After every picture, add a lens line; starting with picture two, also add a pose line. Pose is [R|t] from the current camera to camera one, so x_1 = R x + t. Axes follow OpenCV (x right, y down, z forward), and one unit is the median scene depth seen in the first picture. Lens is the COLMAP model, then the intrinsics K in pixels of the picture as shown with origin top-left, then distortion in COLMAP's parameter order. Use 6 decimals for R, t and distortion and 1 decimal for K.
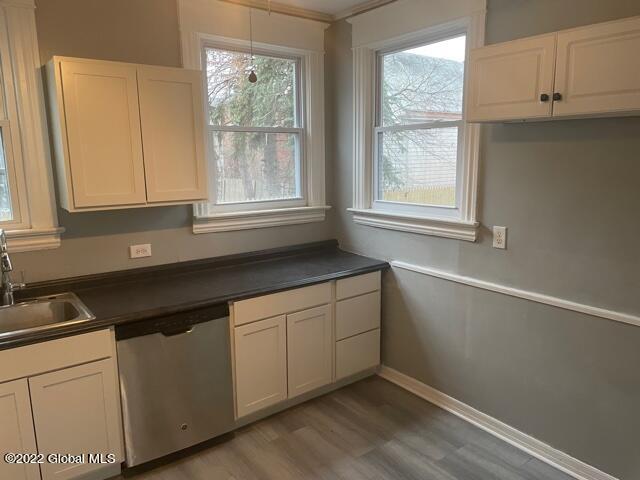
lens RADIAL K [[479.0, 0, 321.1], [0, 479.0, 240.0], [0, 0, 1]] dist [0.030808, -0.012314]
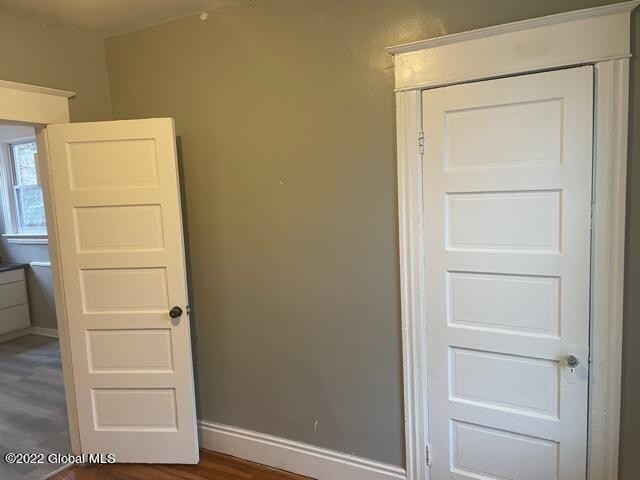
lens RADIAL K [[479.0, 0, 318.9], [0, 479.0, 242.1], [0, 0, 1]] dist [0.030808, -0.012314]
pose [[0.895627, -0.066562, 0.439798, 0.315385], [0.096772, 0.994215, -0.046600, 0.152461], [-0.434152, 0.084296, 0.896887, -1.020268]]
